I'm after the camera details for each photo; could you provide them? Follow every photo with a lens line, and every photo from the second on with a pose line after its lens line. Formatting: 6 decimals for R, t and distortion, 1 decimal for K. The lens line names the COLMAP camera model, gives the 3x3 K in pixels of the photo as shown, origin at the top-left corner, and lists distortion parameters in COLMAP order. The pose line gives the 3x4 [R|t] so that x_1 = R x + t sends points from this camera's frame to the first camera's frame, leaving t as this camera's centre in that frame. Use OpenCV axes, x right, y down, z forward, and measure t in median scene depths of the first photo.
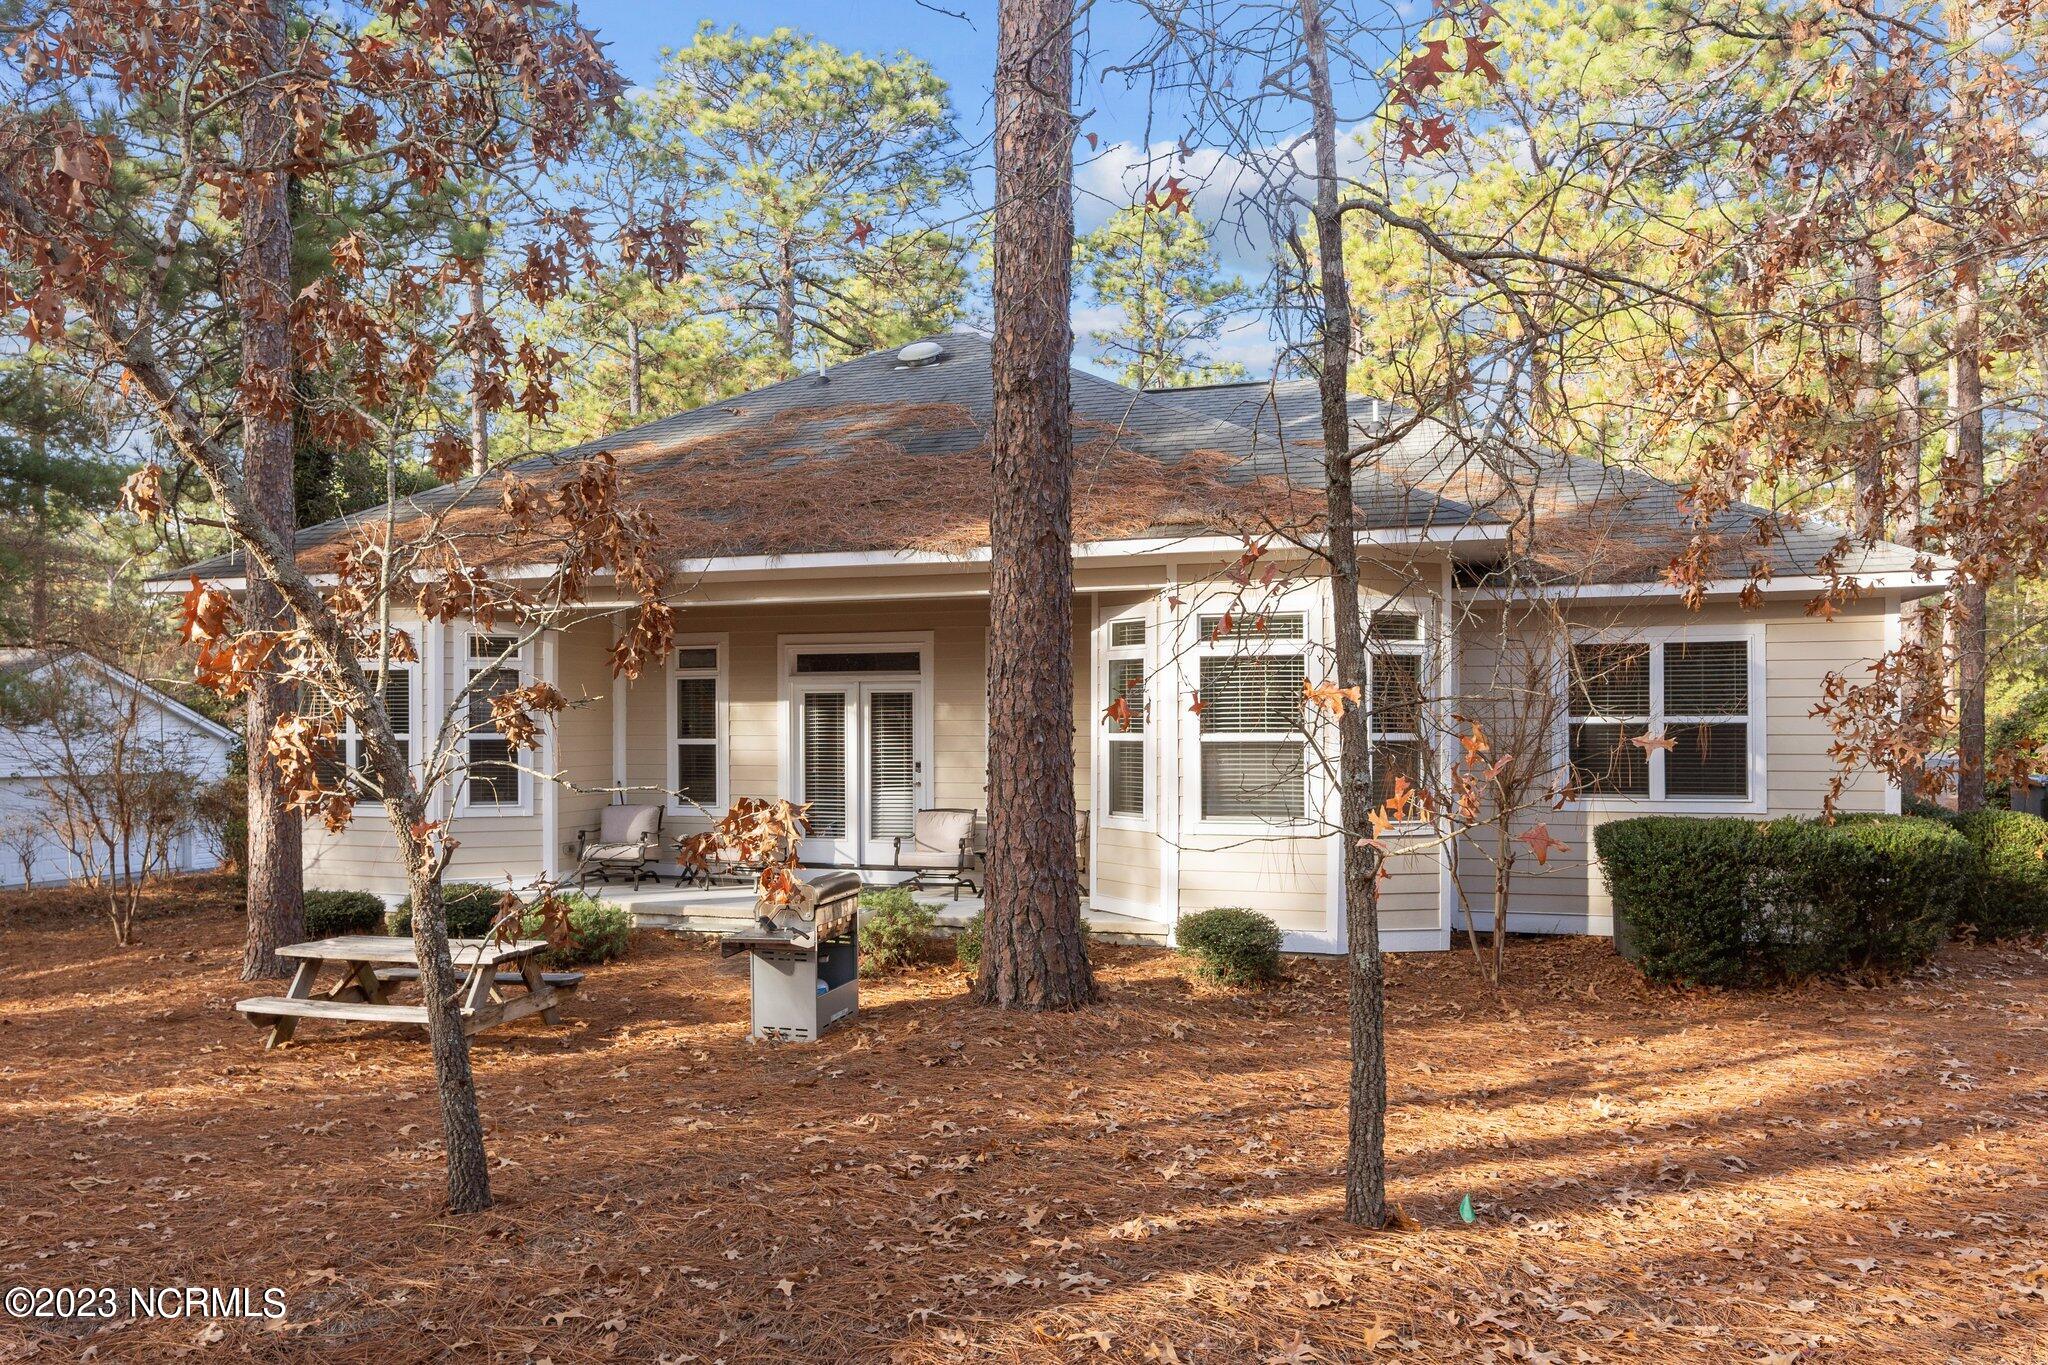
lens RADIAL K [[1365.8, 0, 1034.7], [0, 1365.8, 706.2], [0, 0, 1]] dist [-0.004879, 0.000644]
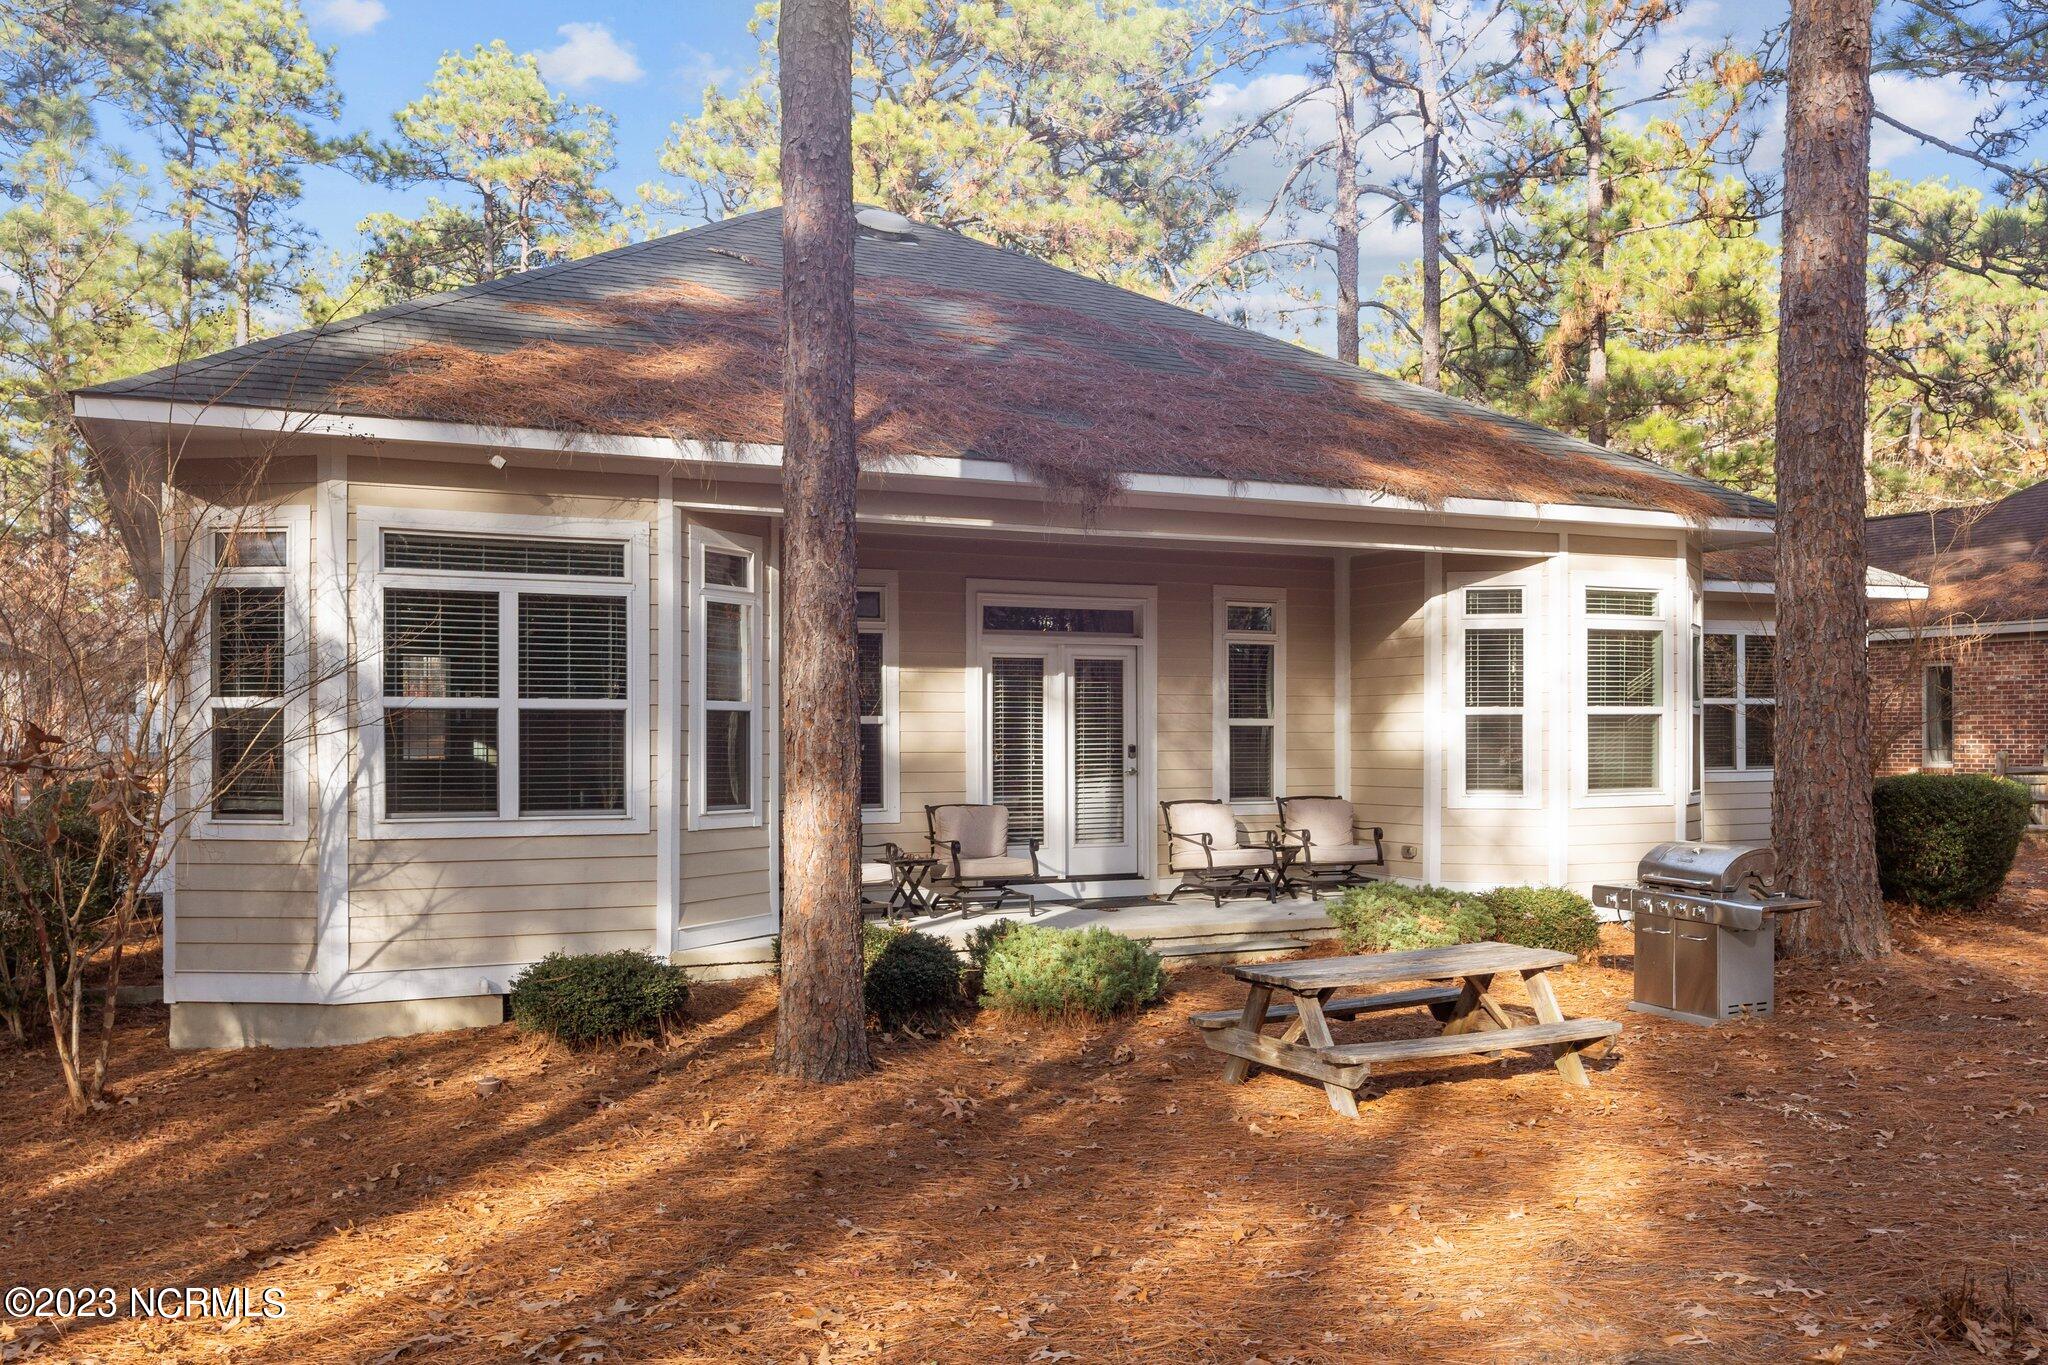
lens RADIAL K [[1689.2, 0, 1031.5], [0, 1689.2, 730.8], [0, 0, 1]] dist [-0.002239, -0.007291]
pose [[0.743057, 0.003418, 0.669220, -0.811858], [-0.006428, 0.999977, 0.002029, 0.030612], [-0.669198, -0.005809, 0.743062, 0.292120]]
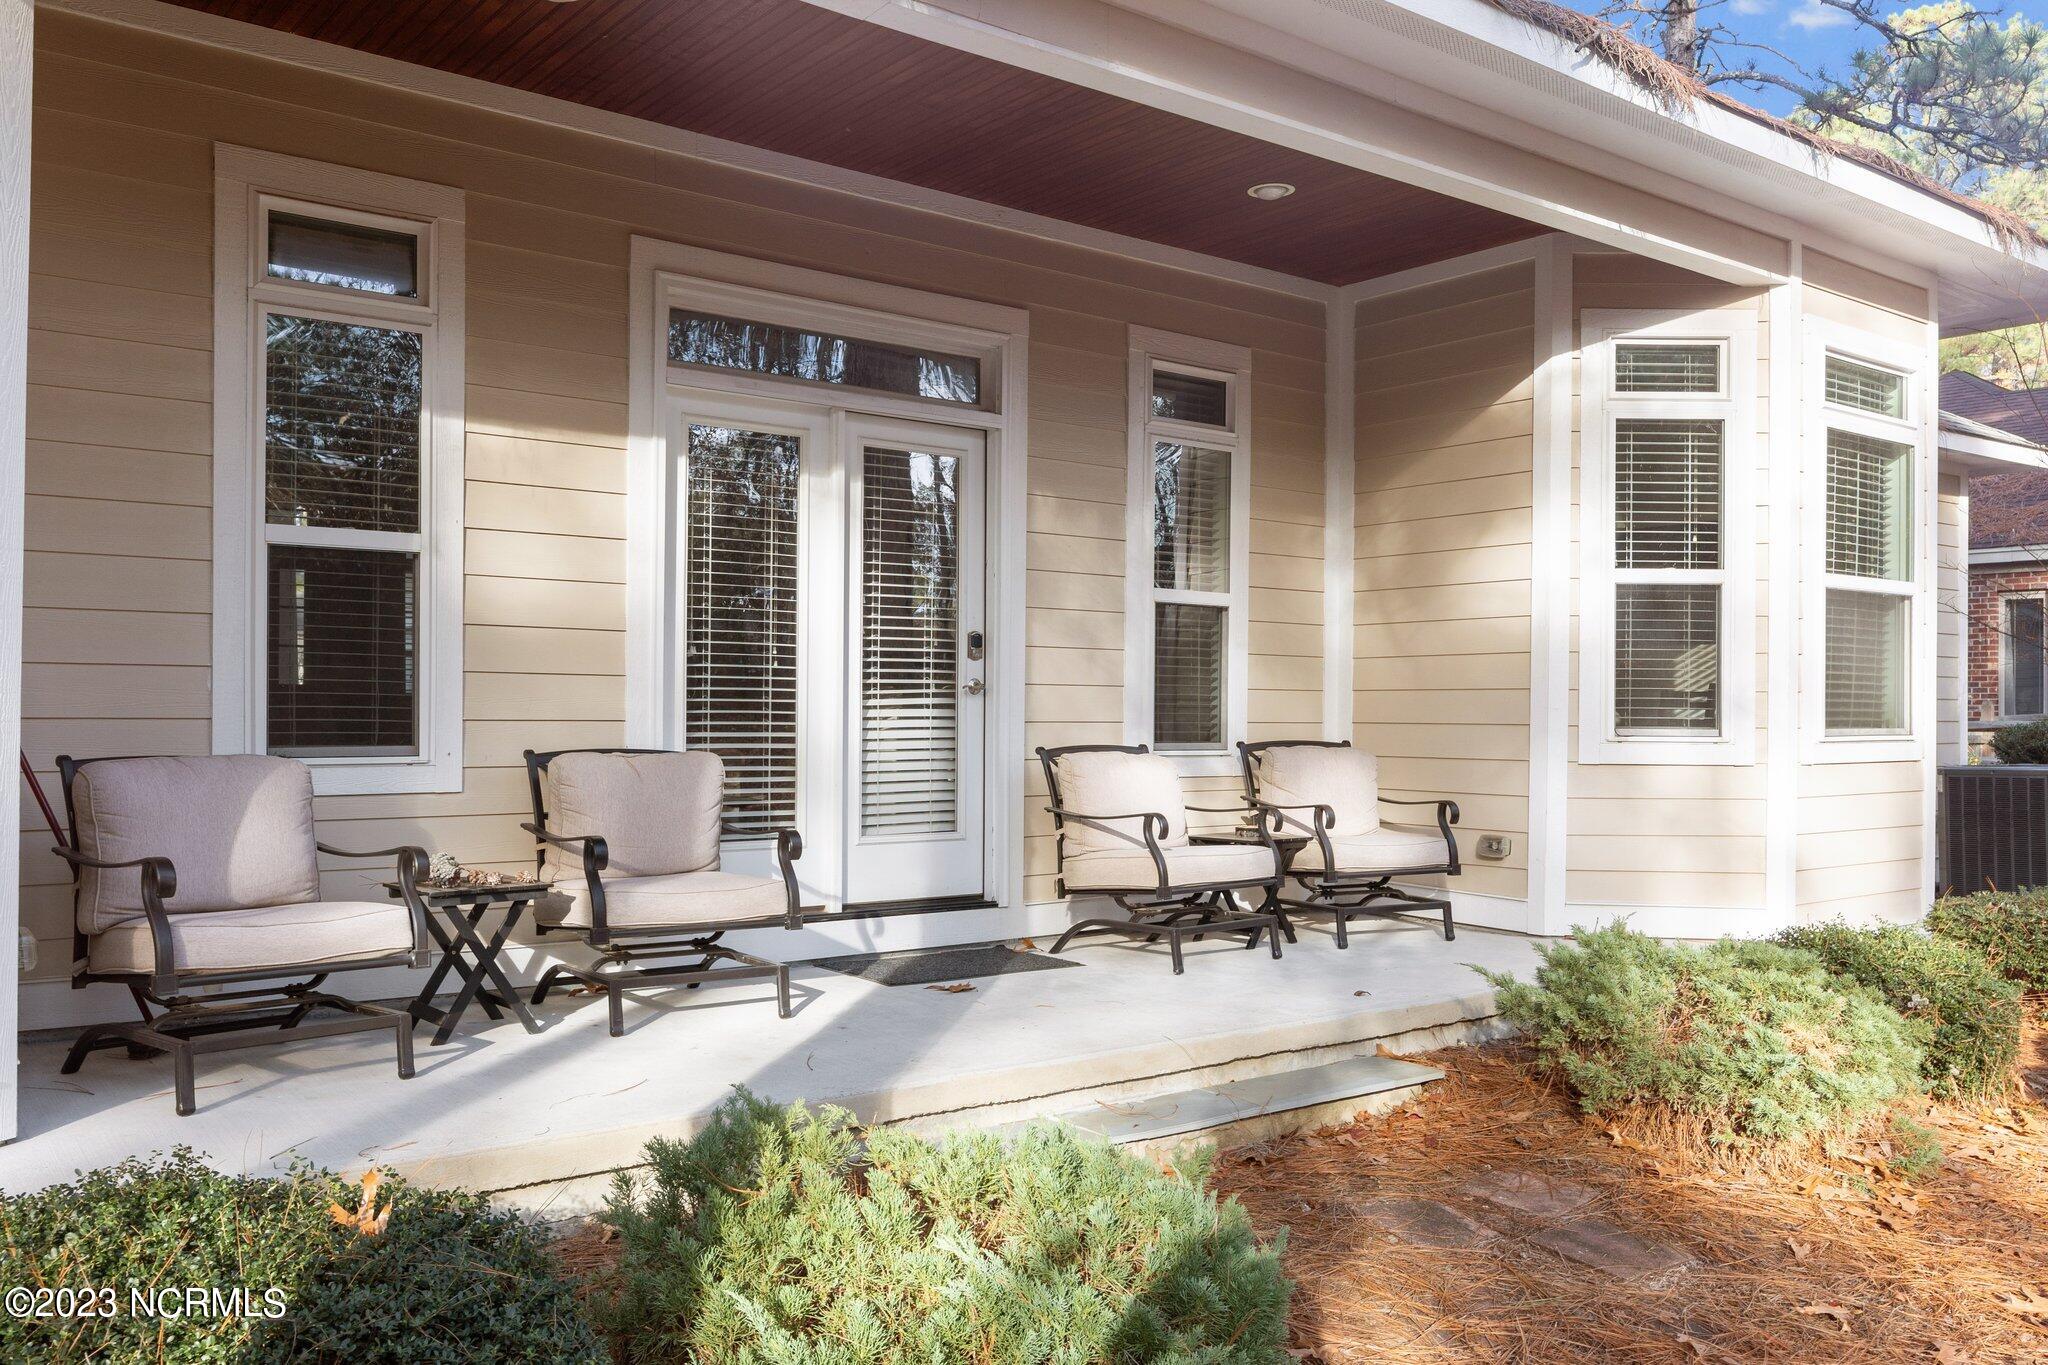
lens RADIAL K [[1629.2, 0, 1016.0], [0, 1629.2, 694.3], [0, 0, 1]] dist [-0.008045, -0.003432]
pose [[0.597594, 0.015802, 0.801643, -0.462749], [-0.015787, 0.999844, -0.007940, 0.062664], [-0.801644, -0.007911, 0.597750, 0.711293]]
